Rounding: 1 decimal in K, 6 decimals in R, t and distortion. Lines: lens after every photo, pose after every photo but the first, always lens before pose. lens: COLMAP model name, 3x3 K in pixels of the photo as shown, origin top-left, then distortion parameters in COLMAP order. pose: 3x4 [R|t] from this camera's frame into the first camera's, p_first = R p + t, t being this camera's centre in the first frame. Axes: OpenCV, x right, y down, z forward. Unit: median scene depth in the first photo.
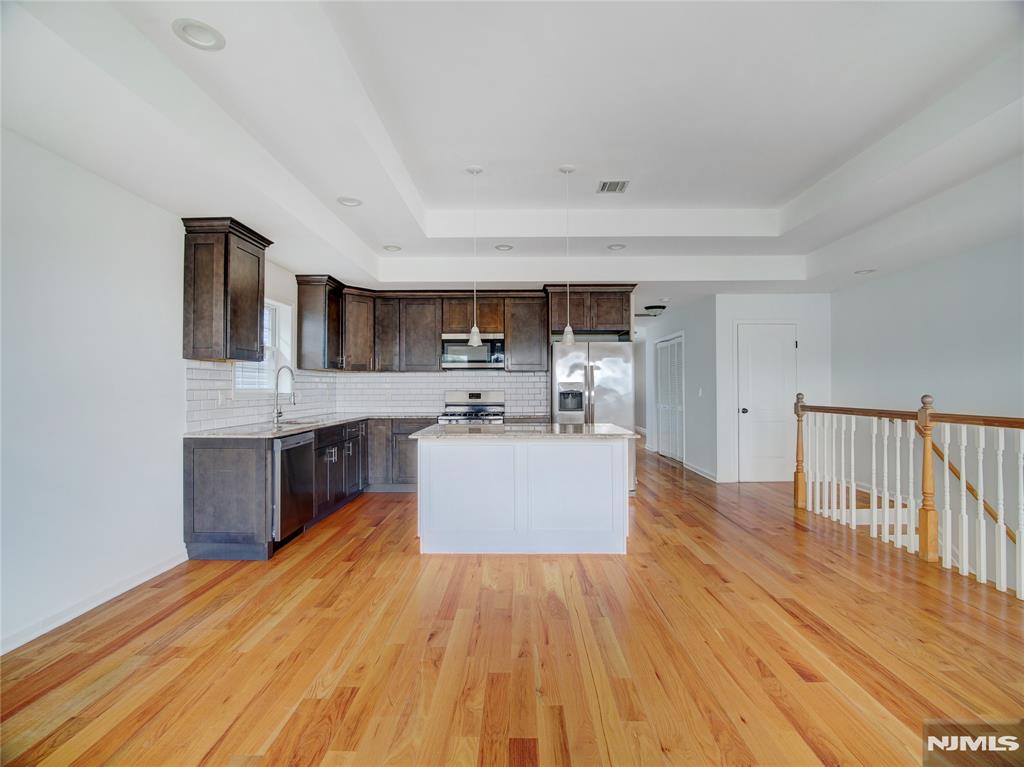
lens RADIAL K [[465.5, 0, 512.7], [0, 465.5, 383.8], [0, 0, 1]] dist [-0.015645, -0.001262]
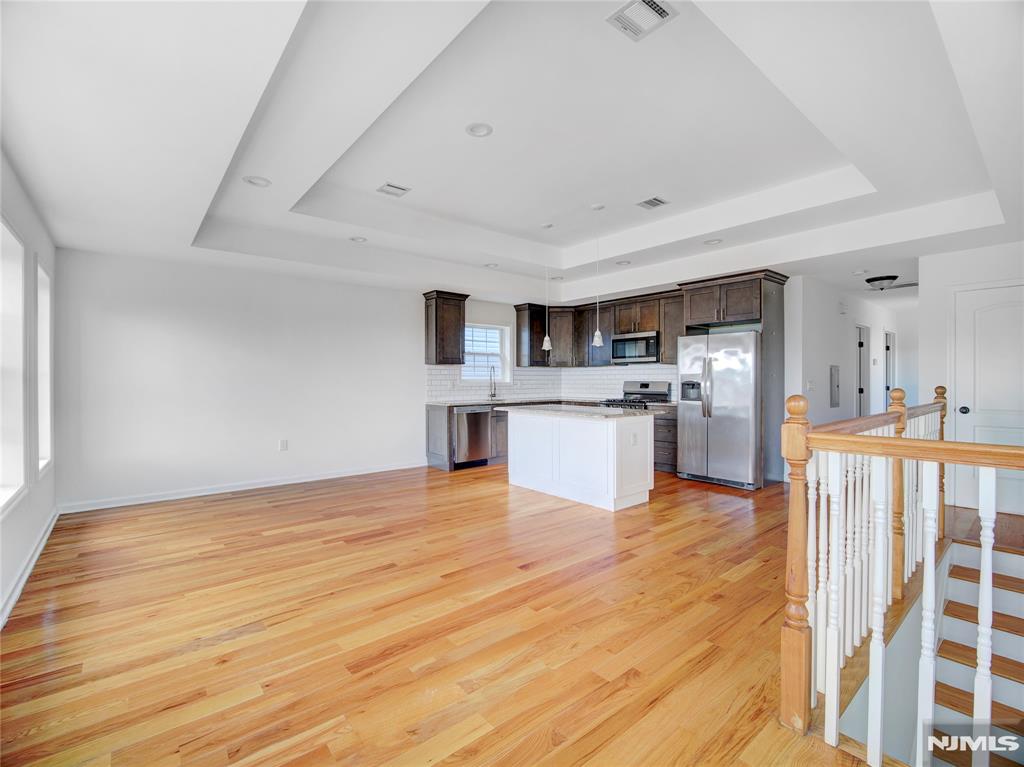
lens RADIAL K [[465.5, 0, 511.2], [0, 465.5, 383.3], [0, 0, 1]] dist [-0.015645, -0.001262]
pose [[0.647492, 0.006896, -0.762041, 0.678864], [0.007829, 0.999846, 0.015701, -0.000892], [0.762032, -0.016132, 0.647339, -0.010311]]
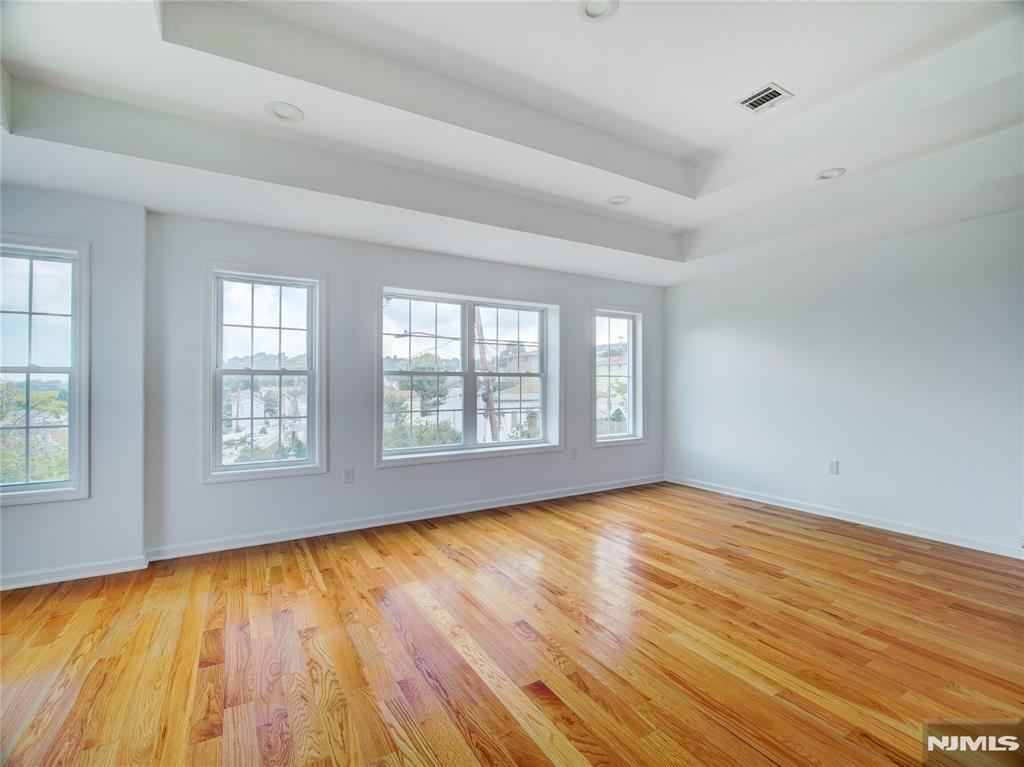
lens RADIAL K [[465.5, 0, 513.3], [0, 465.5, 381.9], [0, 0, 1]] dist [-0.015645, -0.001262]
pose [[-0.851130, 0.000787, -0.524954, 0.450189], [0.006825, 0.999931, -0.009568, 0.005281], [0.524910, -0.011727, -0.851077, 0.677535]]
